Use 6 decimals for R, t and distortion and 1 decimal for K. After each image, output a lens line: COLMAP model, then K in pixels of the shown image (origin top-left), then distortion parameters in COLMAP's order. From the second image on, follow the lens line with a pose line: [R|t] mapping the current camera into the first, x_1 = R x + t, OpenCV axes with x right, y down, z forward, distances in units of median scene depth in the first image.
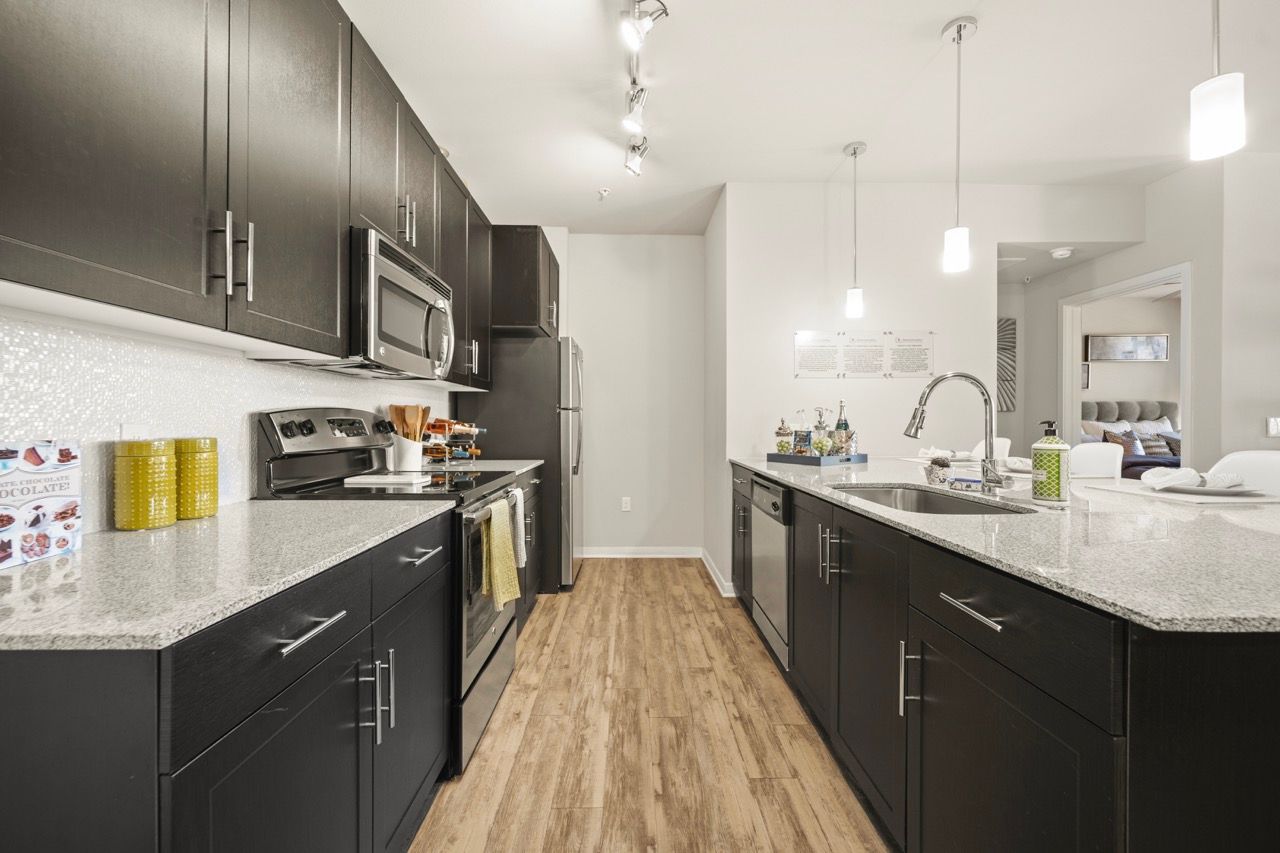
lens RADIAL K [[523.6, 0, 640.0], [0, 523.6, 429.0], [0, 0, 1]] dist [0.001619, -0.000373]
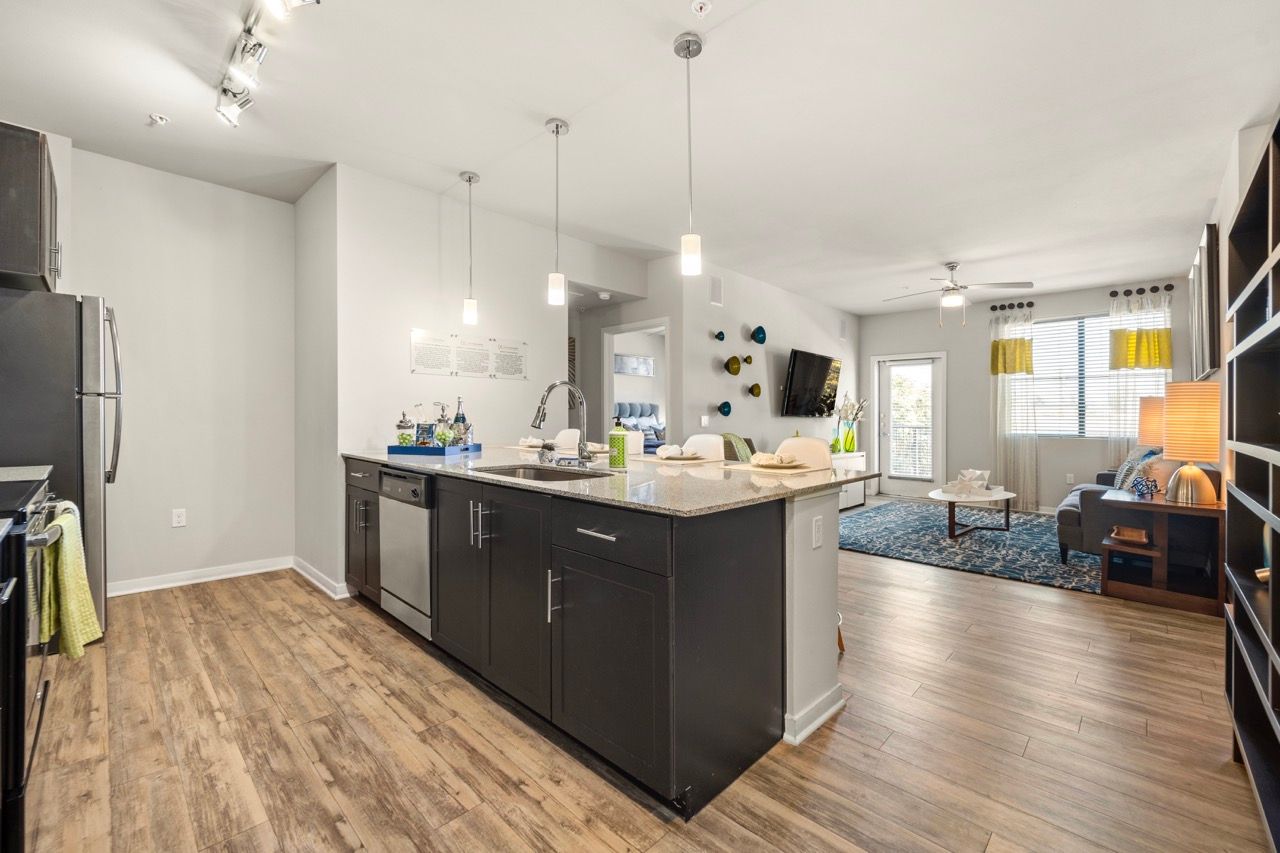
lens RADIAL K [[529.7, 0, 644.9], [0, 529.7, 405.3], [0, 0, 1]] dist [-0.001219, -0.000216]
pose [[0.708976, 0.023227, 0.704850, -0.171852], [-0.000022, 0.999458, -0.032912, 0.002116], [-0.705232, 0.023318, 0.708593, -0.107798]]
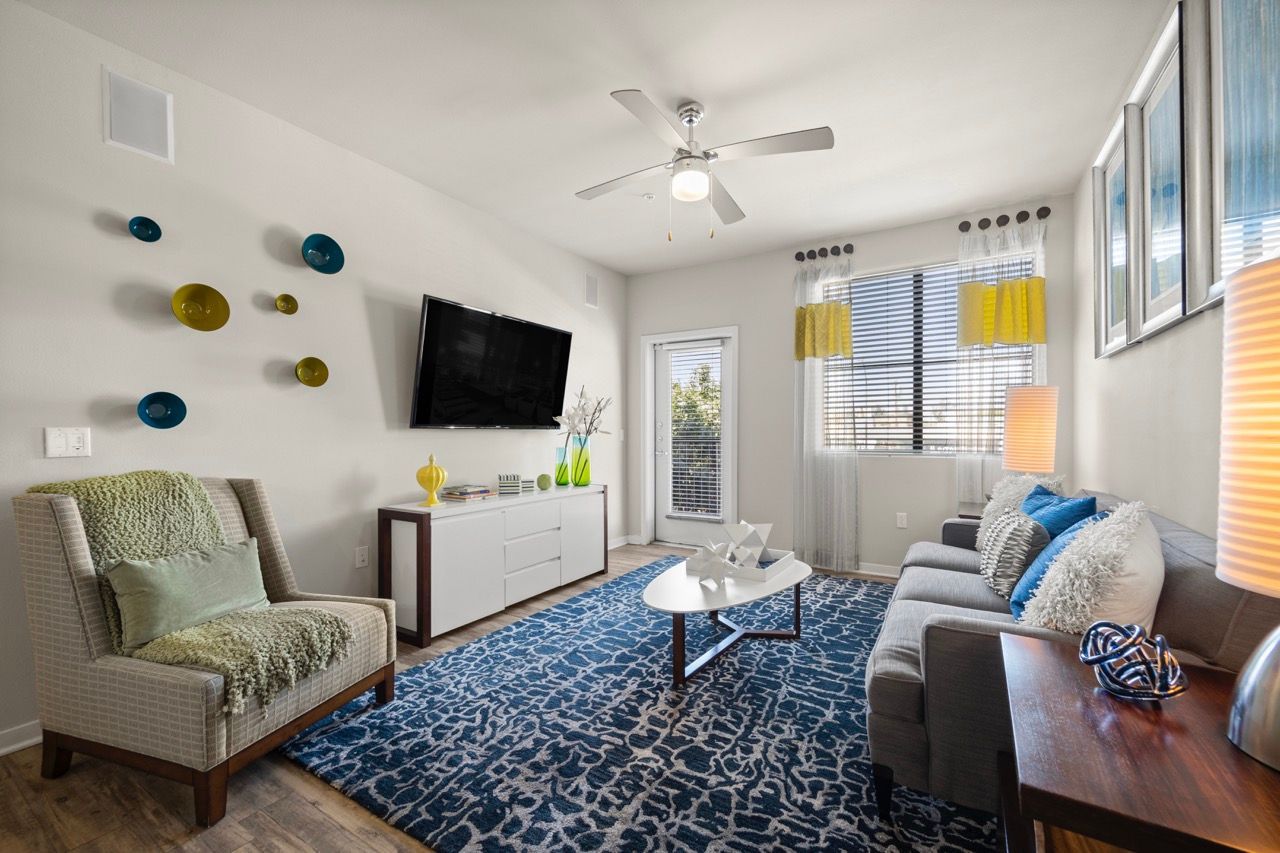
lens RADIAL K [[520.3, 0, 640.8], [0, 520.3, 433.7], [0, 0, 1]] dist [0.002422, -0.000591]
pose [[0.545954, -0.005562, 0.837797, 1.426163], [0.015310, 0.999877, -0.003338, -0.001967], [-0.837675, 0.014649, 0.545972, 0.069824]]
